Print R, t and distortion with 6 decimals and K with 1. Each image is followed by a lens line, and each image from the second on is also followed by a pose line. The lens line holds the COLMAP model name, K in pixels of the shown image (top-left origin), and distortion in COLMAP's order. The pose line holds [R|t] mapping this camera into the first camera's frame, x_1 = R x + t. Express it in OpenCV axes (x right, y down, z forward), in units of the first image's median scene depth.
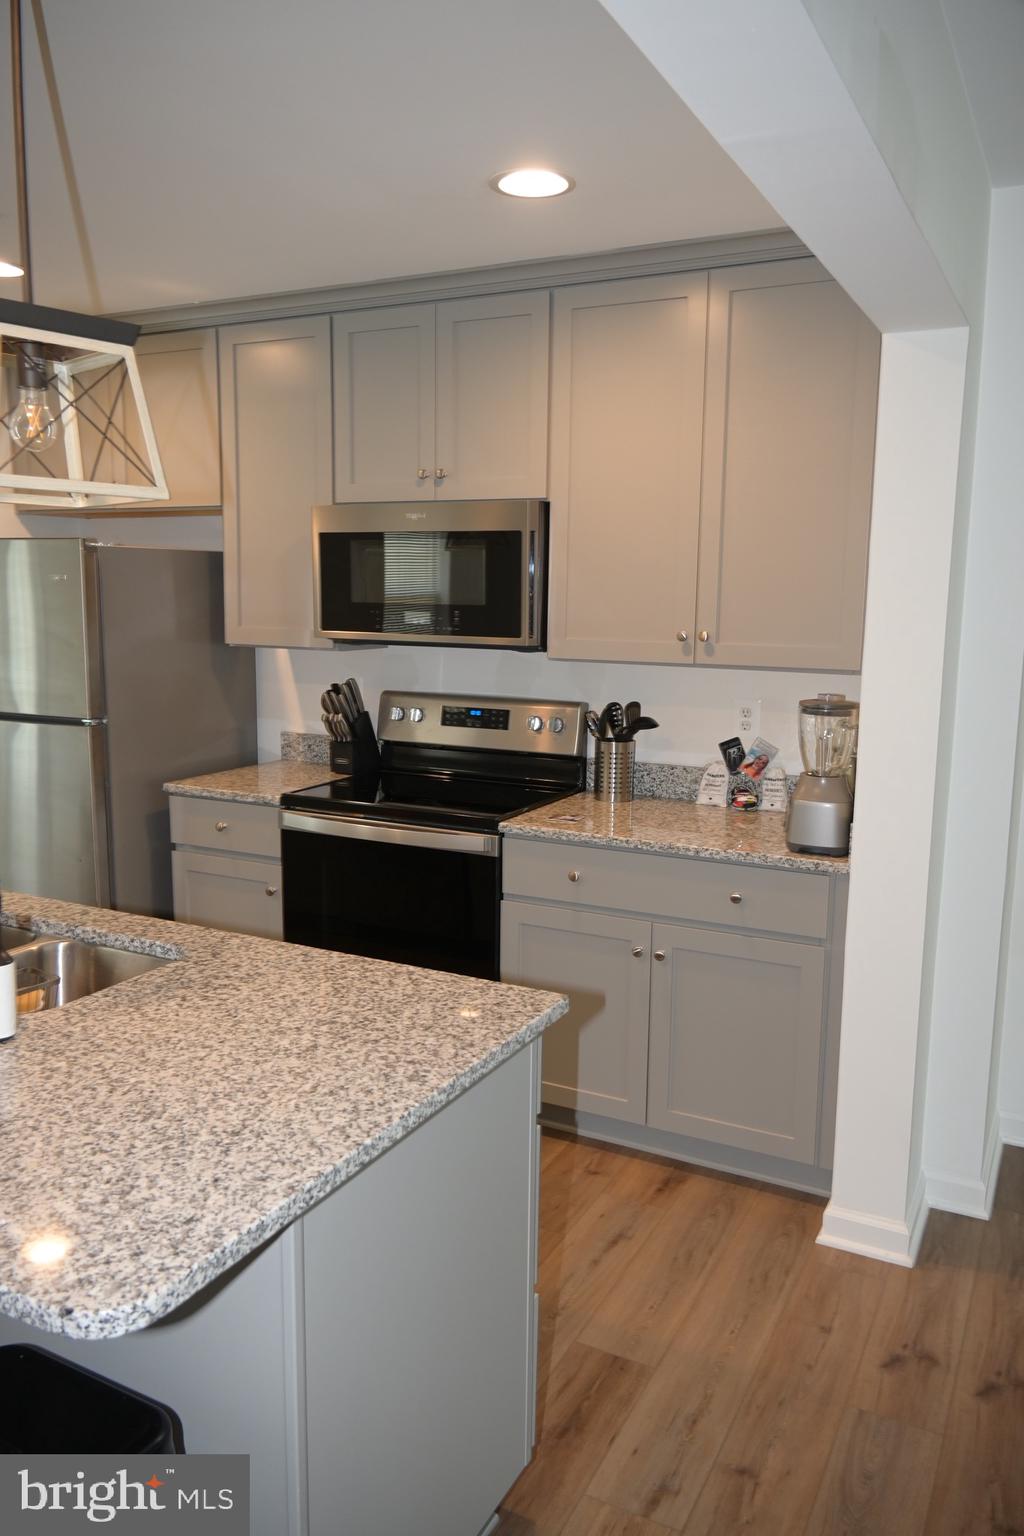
lens RADIAL K [[1154.4, 0, 519.1], [0, 1154.4, 774.6], [0, 0, 1]] dist [0.003820, -0.001148]
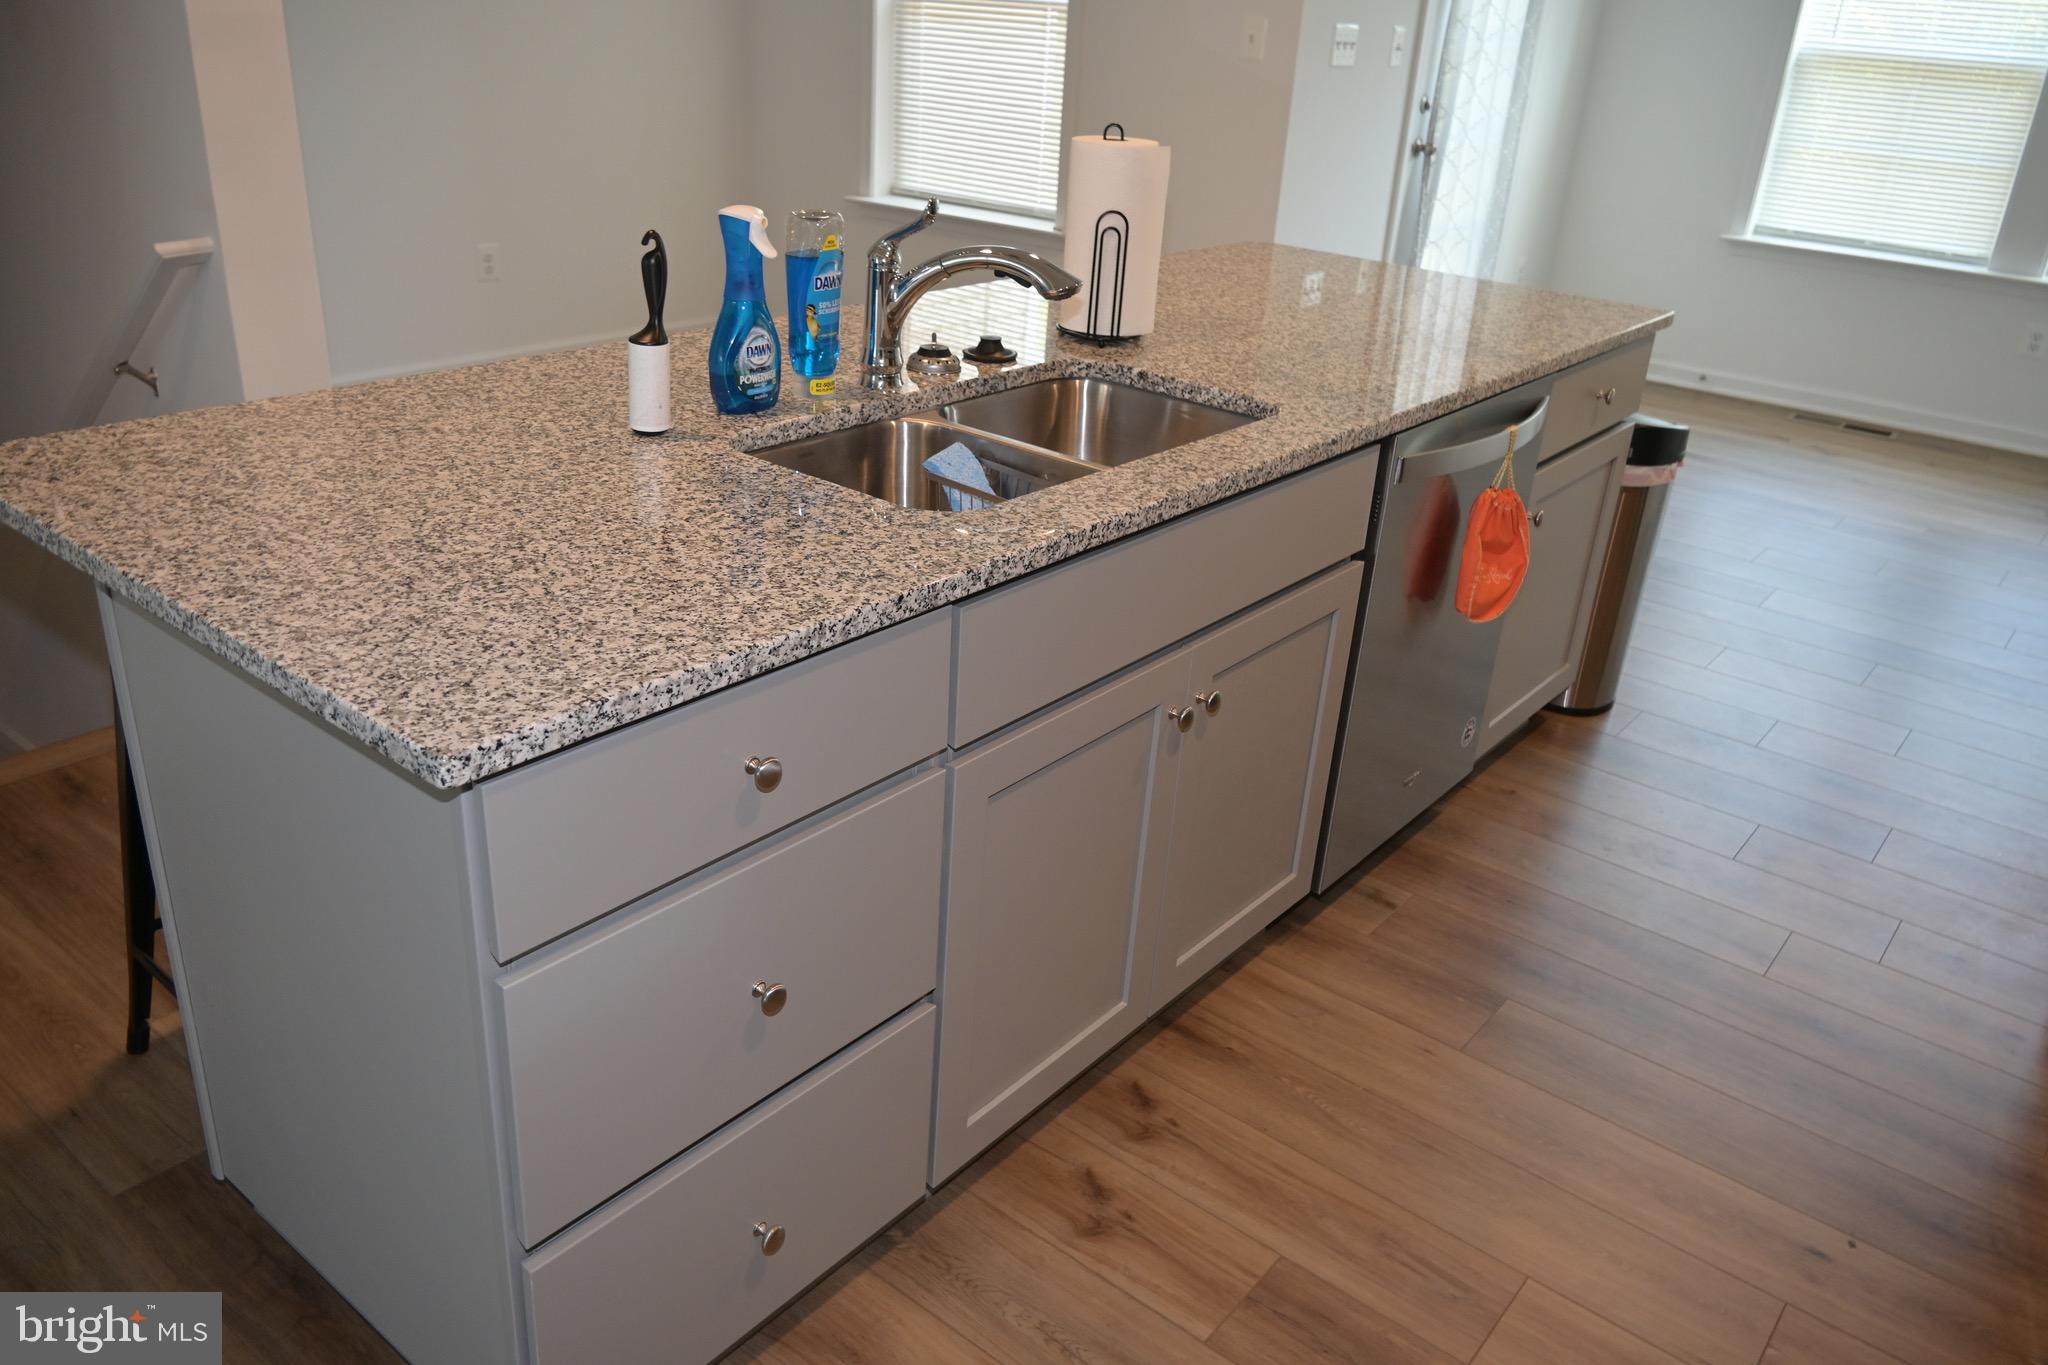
lens RADIAL K [[1539.3, 0, 1020.5], [0, 1539.3, 681.7], [0, 0, 1]] dist [0.003820, -0.001148]
pose [[-0.207046, 0.388670, -0.897812, 0.564800], [-0.215632, 0.877000, 0.429388, -0.151766], [0.954272, 0.282500, -0.097770, 1.369956]]
